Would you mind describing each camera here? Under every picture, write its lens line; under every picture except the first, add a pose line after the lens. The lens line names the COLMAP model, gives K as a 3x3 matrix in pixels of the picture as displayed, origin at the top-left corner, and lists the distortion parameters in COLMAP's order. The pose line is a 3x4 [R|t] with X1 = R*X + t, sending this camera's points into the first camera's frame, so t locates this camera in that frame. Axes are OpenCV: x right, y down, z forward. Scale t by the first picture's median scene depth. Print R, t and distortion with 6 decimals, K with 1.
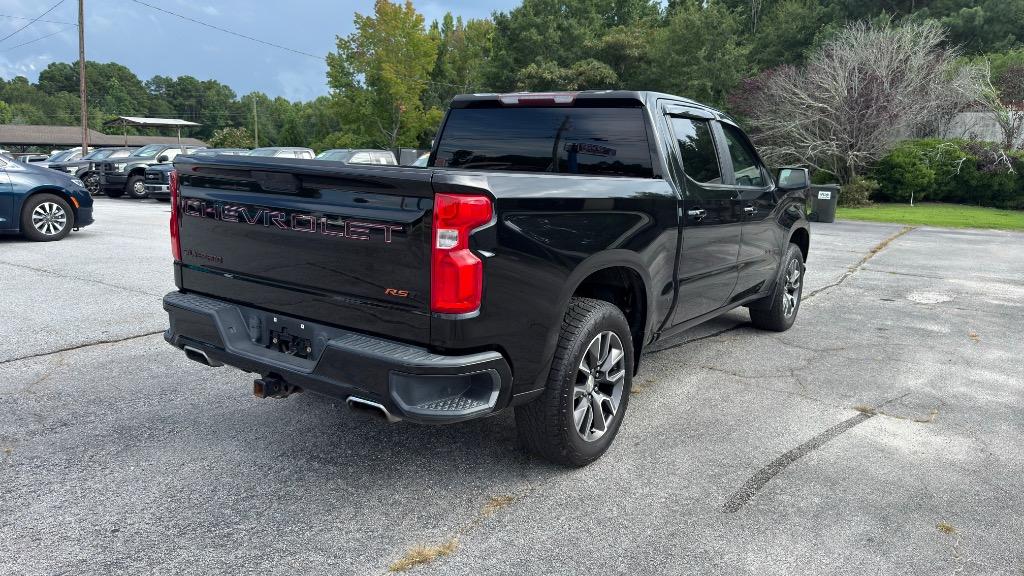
lens RADIAL K [[723.1, 0, 509.1], [0, 723.1, 303.8], [0, 0, 1]] dist [0.024307, -0.033469]
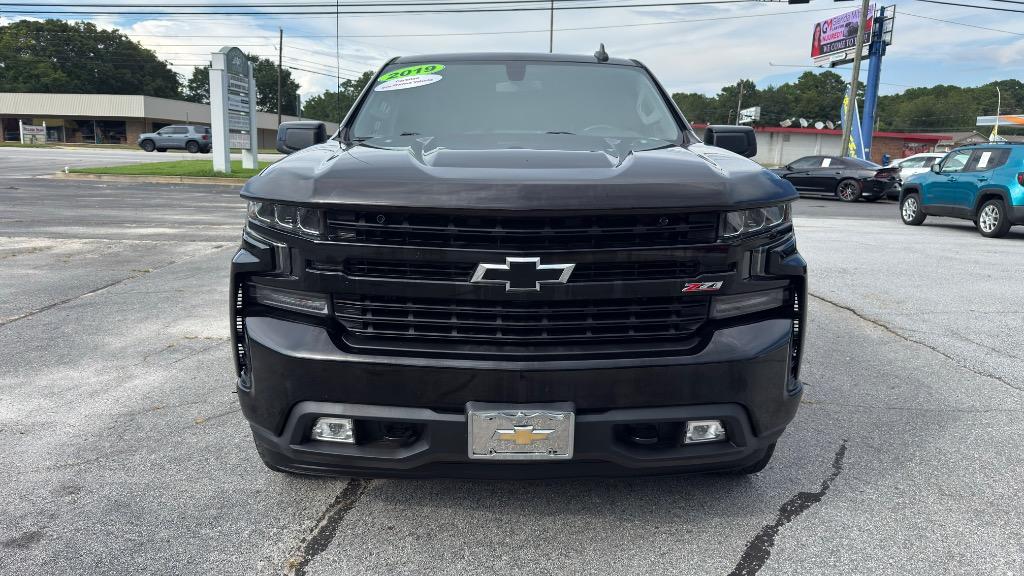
lens RADIAL K [[723.1, 0, 514.6], [0, 723.1, 288.3], [0, 0, 1]] dist [0.024307, -0.033469]
pose [[-0.817226, 0.061579, -0.573019, 0.083634], [-0.154163, 0.934685, 0.320309, -0.038414], [0.555316, 0.350103, -0.754355, 0.222197]]
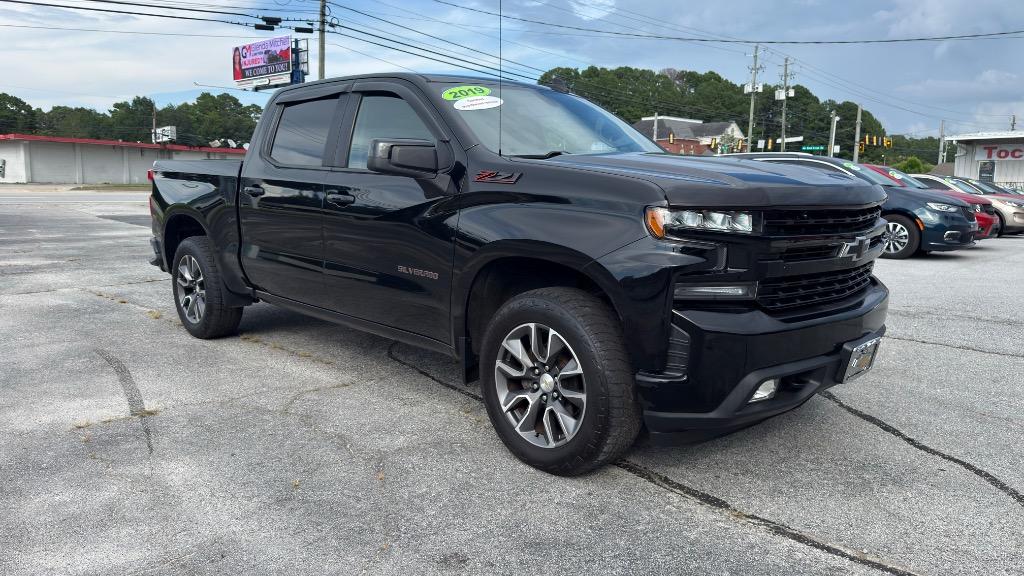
lens RADIAL K [[723.1, 0, 507.5], [0, 723.1, 292.3], [0, 0, 1]] dist [0.024307, -0.033469]
pose [[-0.188401, 0.119196, -0.974832, 0.133323], [-0.203115, 0.966417, 0.157422, -0.023590], [0.960859, 0.227661, -0.157863, 0.163164]]
